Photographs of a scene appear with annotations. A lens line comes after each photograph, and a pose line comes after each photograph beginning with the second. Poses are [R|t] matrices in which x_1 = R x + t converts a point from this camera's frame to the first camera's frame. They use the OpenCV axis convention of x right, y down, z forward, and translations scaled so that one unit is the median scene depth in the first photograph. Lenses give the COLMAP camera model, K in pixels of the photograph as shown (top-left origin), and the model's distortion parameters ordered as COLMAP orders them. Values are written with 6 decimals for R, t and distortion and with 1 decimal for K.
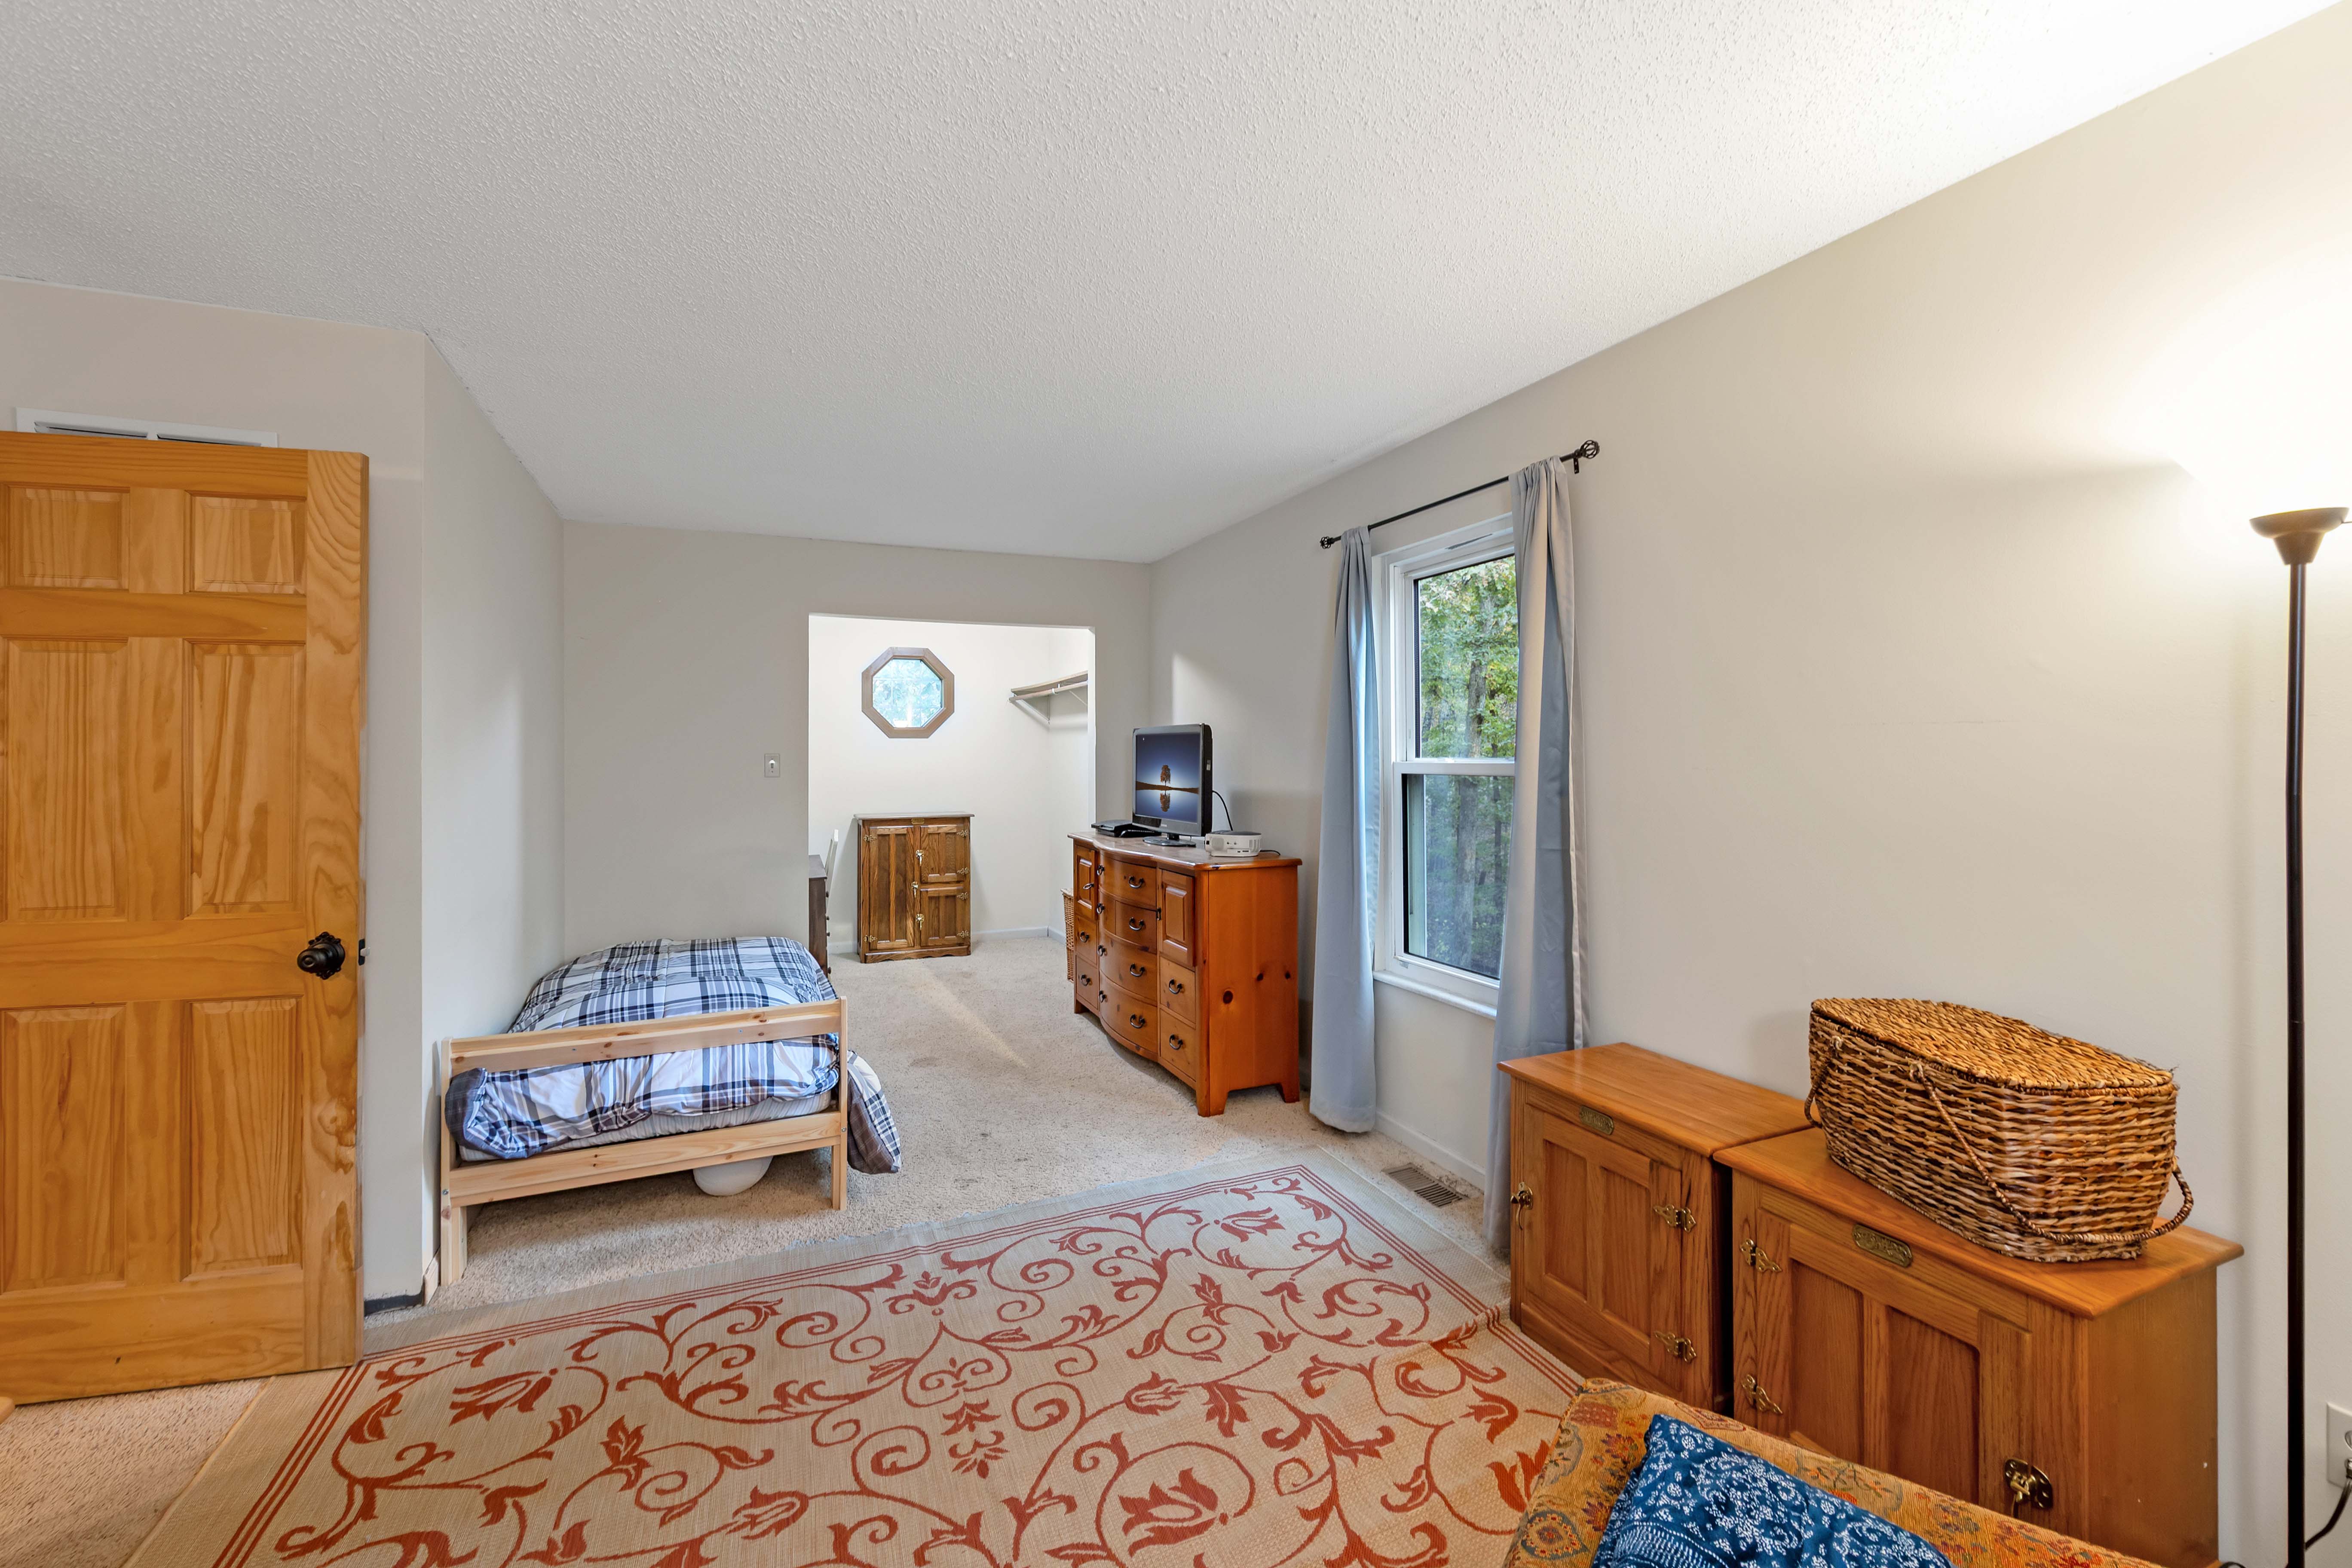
lens RADIAL K [[965.8, 0, 1160.2], [0, 965.8, 759.3], [0, 0, 1]] dist [-0.001327, -0.000456]
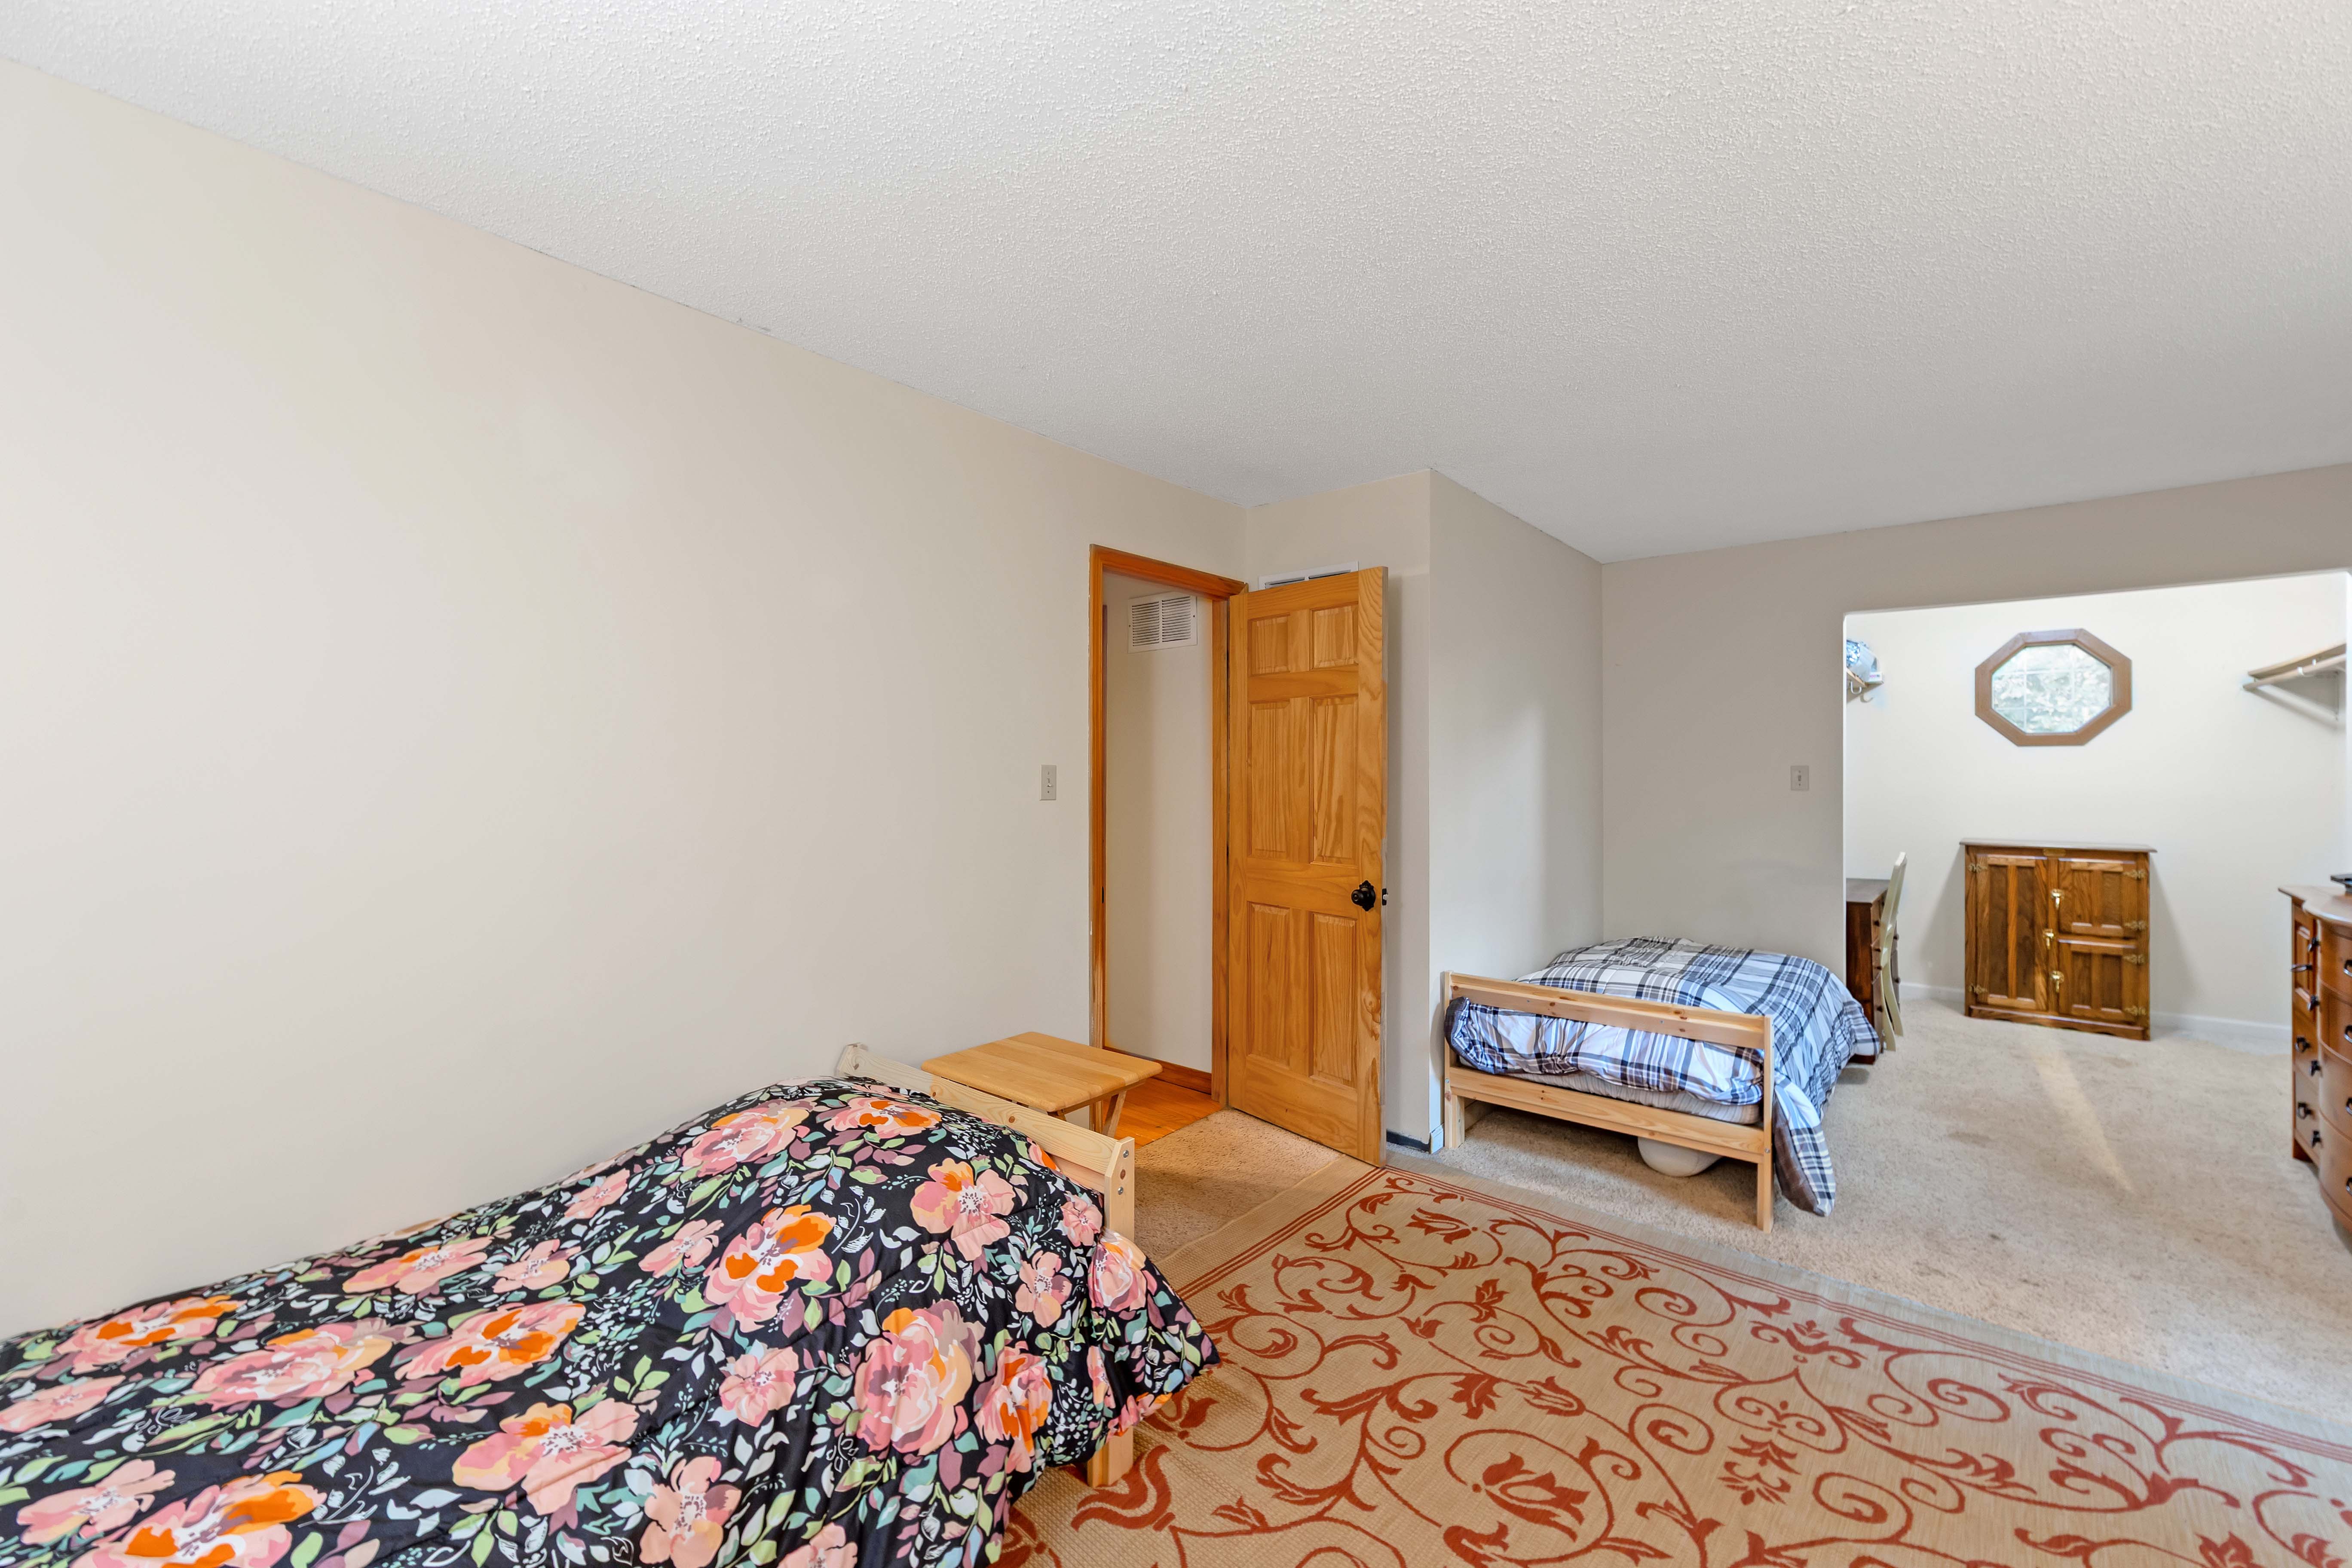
lens RADIAL K [[960.5, 0, 1166.2], [0, 960.5, 786.1], [0, 0, 1]] dist [0.000147, -0.000086]
pose [[0.431302, 0.019337, -0.902000, 0.321838], [-0.005638, 0.999809, 0.018737, 0.000187], [0.902190, -0.002996, 0.431328, 0.038327]]
